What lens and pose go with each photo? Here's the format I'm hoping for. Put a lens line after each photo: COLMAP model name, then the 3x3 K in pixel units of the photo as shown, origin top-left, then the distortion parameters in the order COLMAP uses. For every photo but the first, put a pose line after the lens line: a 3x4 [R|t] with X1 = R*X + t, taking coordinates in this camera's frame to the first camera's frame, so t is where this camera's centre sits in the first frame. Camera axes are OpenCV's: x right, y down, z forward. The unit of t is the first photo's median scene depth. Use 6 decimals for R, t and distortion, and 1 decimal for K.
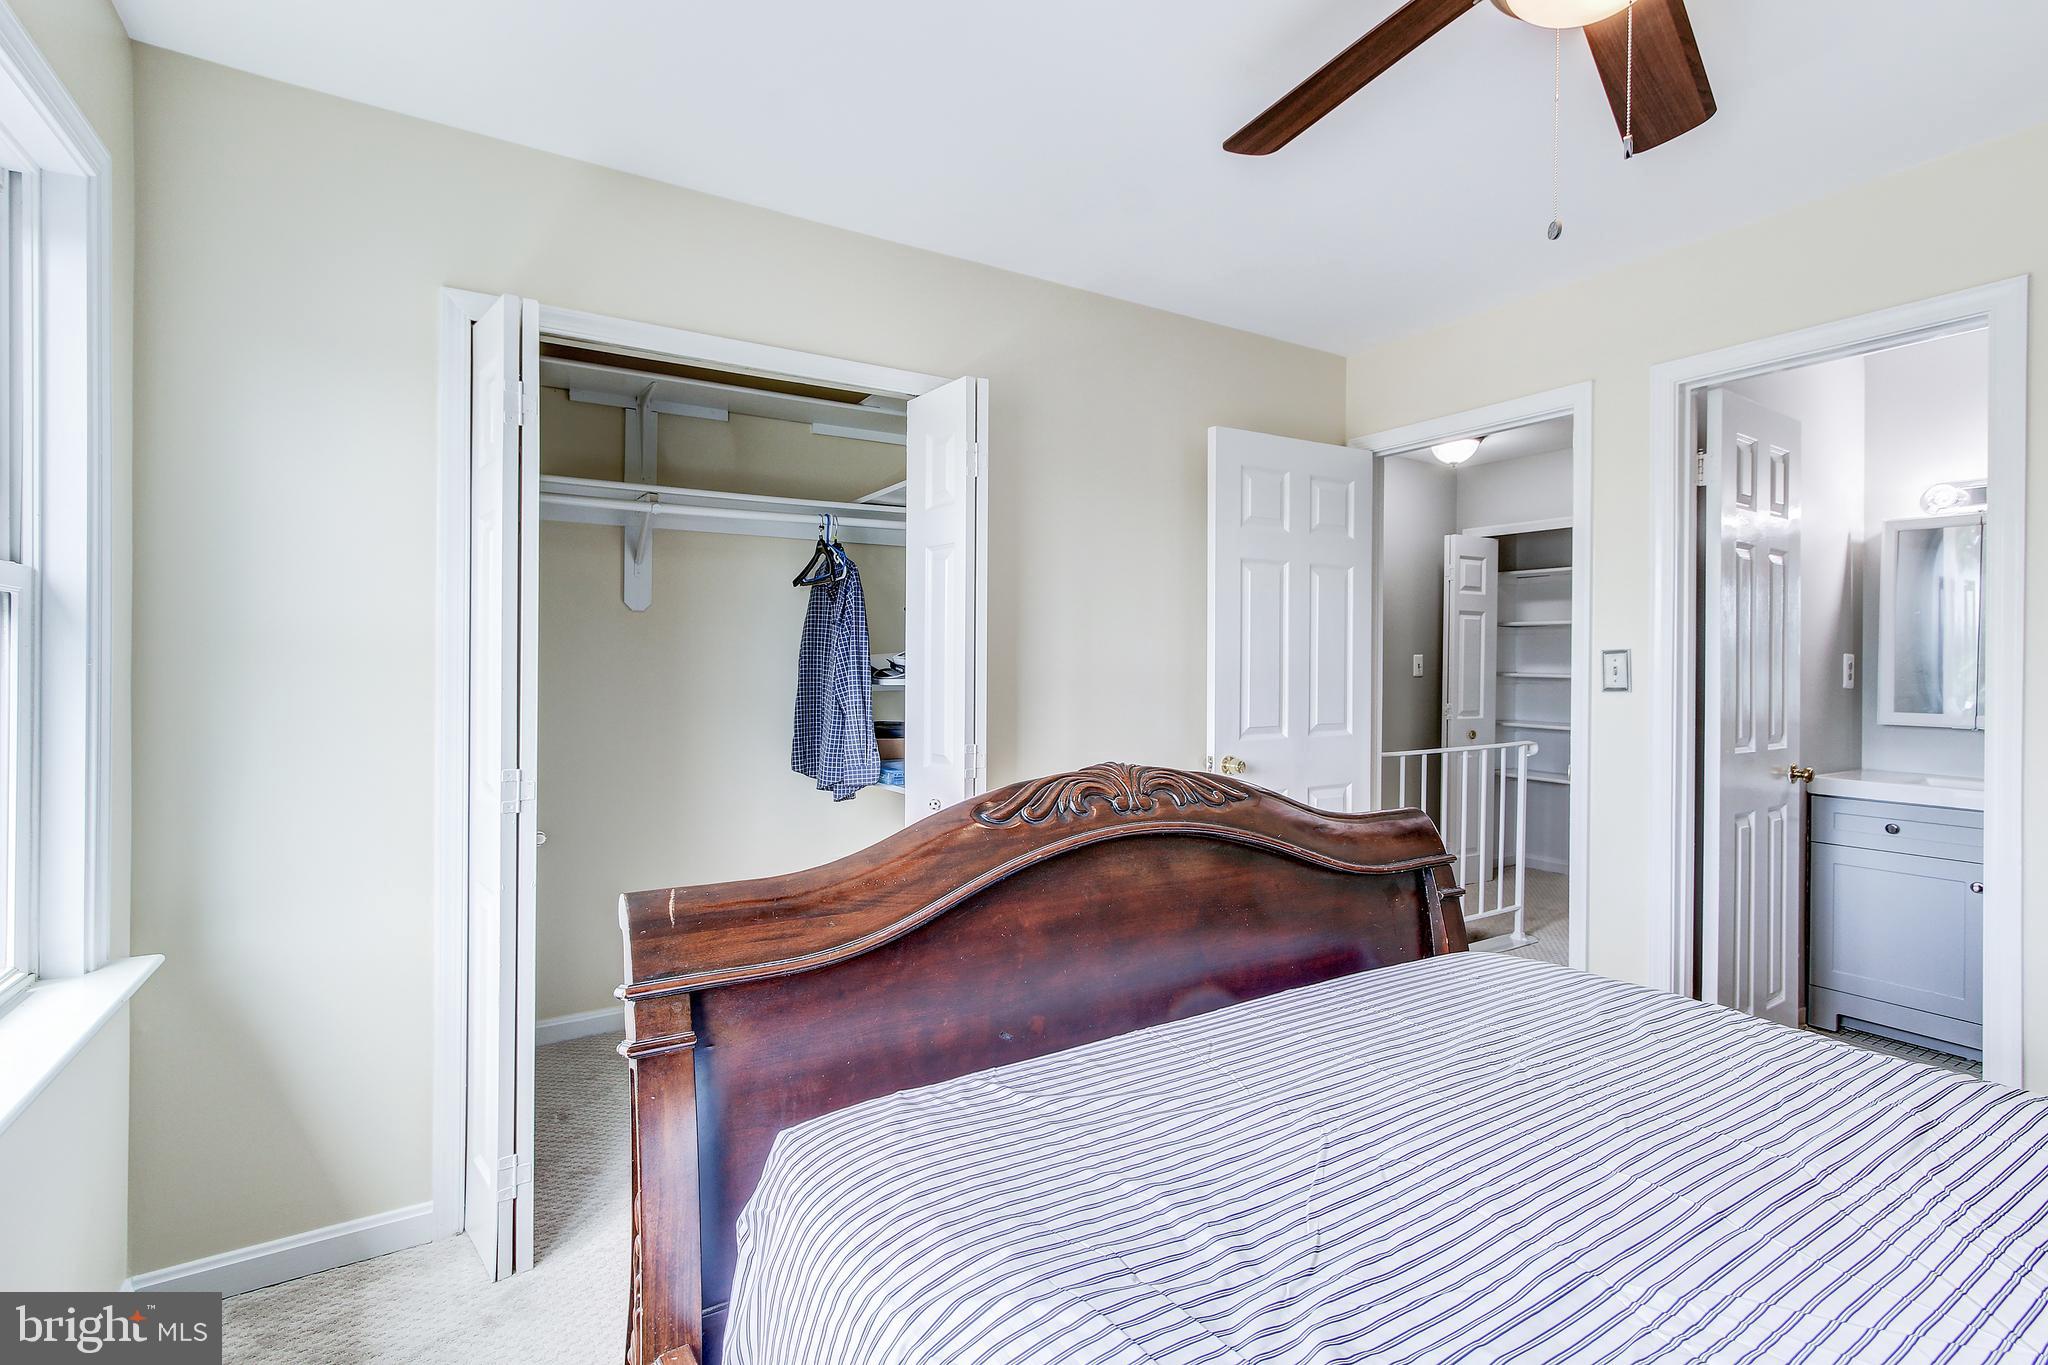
lens RADIAL K [[936.8, 0, 1024.0], [0, 936.8, 675.2], [0, 0, 1]] dist [-0.007577, 0.005898]
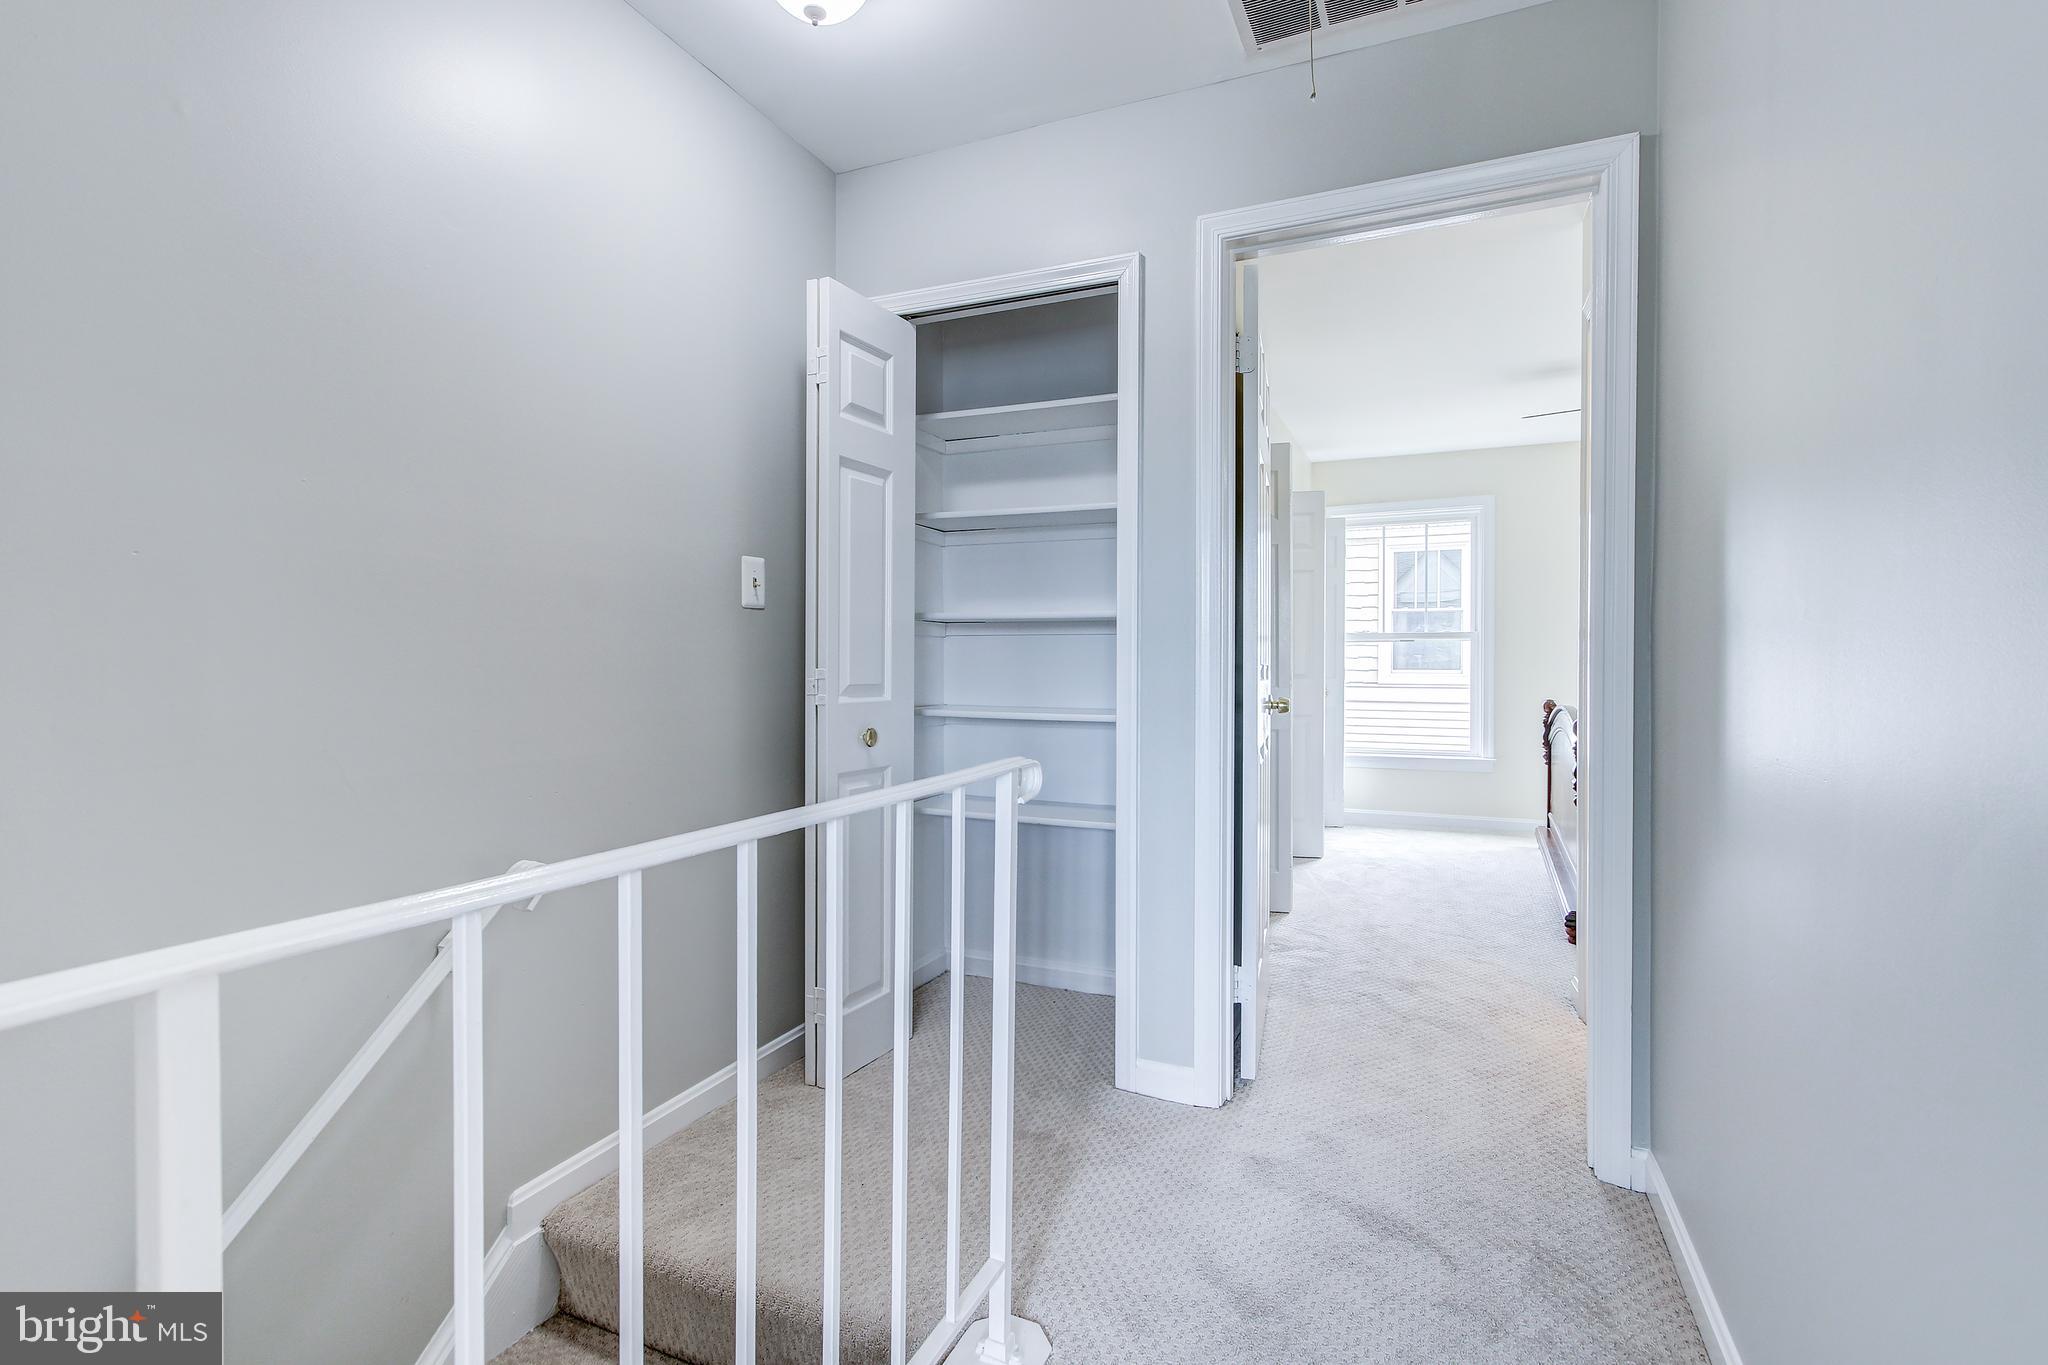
lens RADIAL K [[936.8, 0, 1027.1], [0, 936.8, 680.6], [0, 0, 1]] dist [-0.007577, 0.005898]
pose [[0.822446, -0.013677, 0.568679, 0.282516], [0.010078, 0.999904, 0.009473, 0.032379], [-0.568754, -0.002060, 0.822505, 0.580628]]
